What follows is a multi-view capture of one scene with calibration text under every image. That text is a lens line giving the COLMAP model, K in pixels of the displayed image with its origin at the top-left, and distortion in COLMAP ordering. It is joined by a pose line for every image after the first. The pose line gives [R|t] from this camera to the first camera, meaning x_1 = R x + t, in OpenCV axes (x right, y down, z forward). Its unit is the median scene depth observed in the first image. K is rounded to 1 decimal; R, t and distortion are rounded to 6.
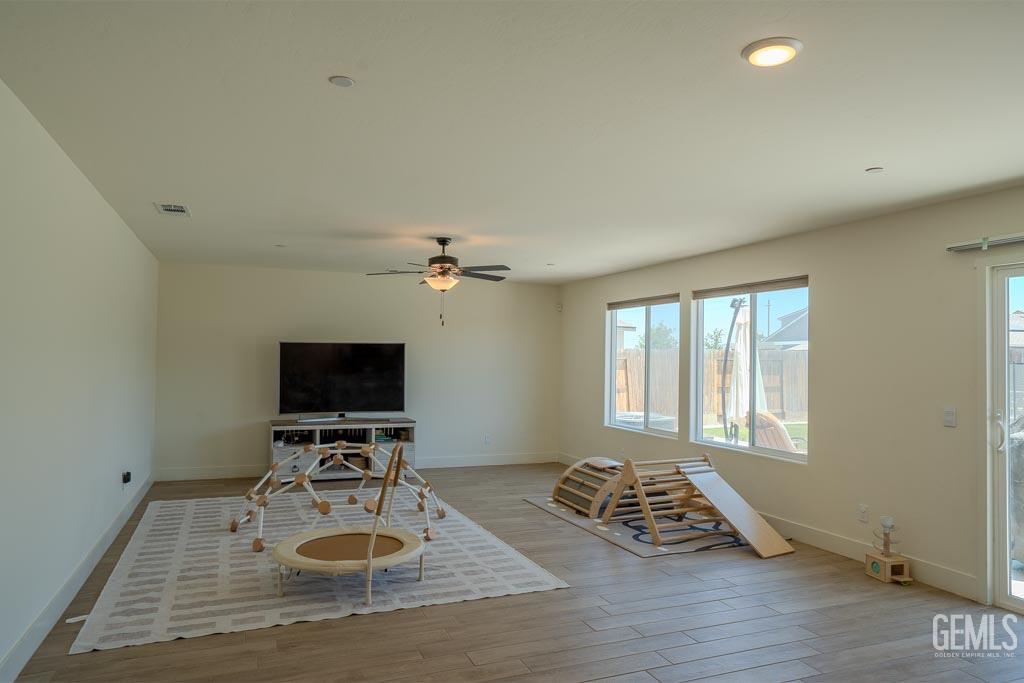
lens RADIAL K [[677.2, 0, 512.0], [0, 677.2, 341.5], [0, 0, 1]] dist [-0.038635, 0.051968]
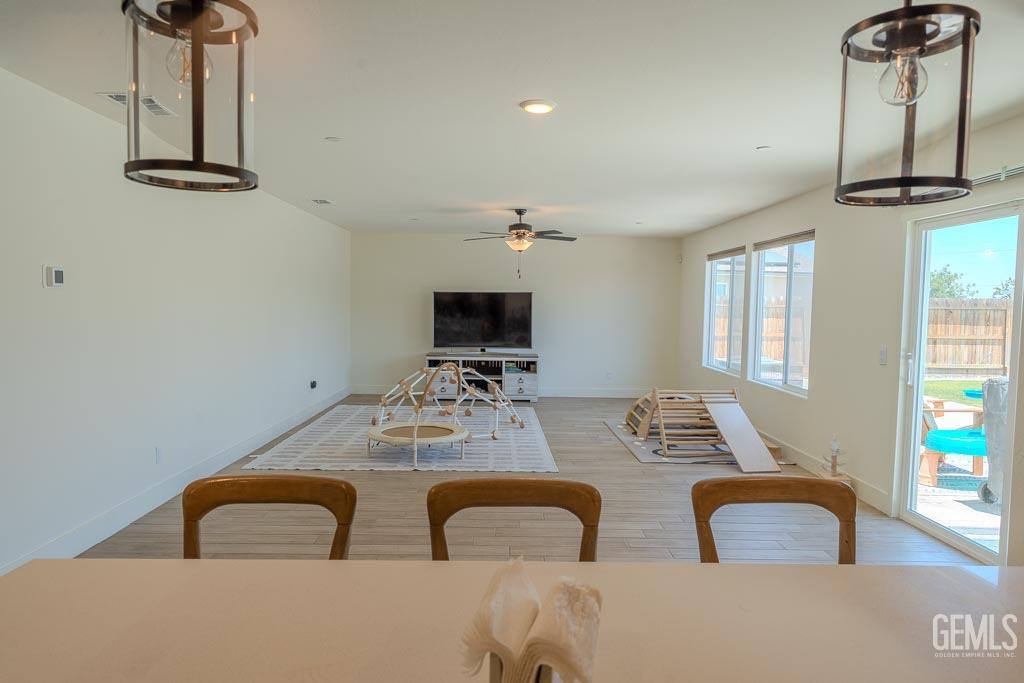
lens RADIAL K [[677.2, 0, 512.0], [0, 677.2, 341.5], [0, 0, 1]] dist [-0.038635, 0.051968]
pose [[0.930387, 0.022678, -0.365876, 0.328025], [0.005068, 0.997194, 0.074695, -0.000178], [0.366543, -0.071349, 0.927661, -0.184744]]
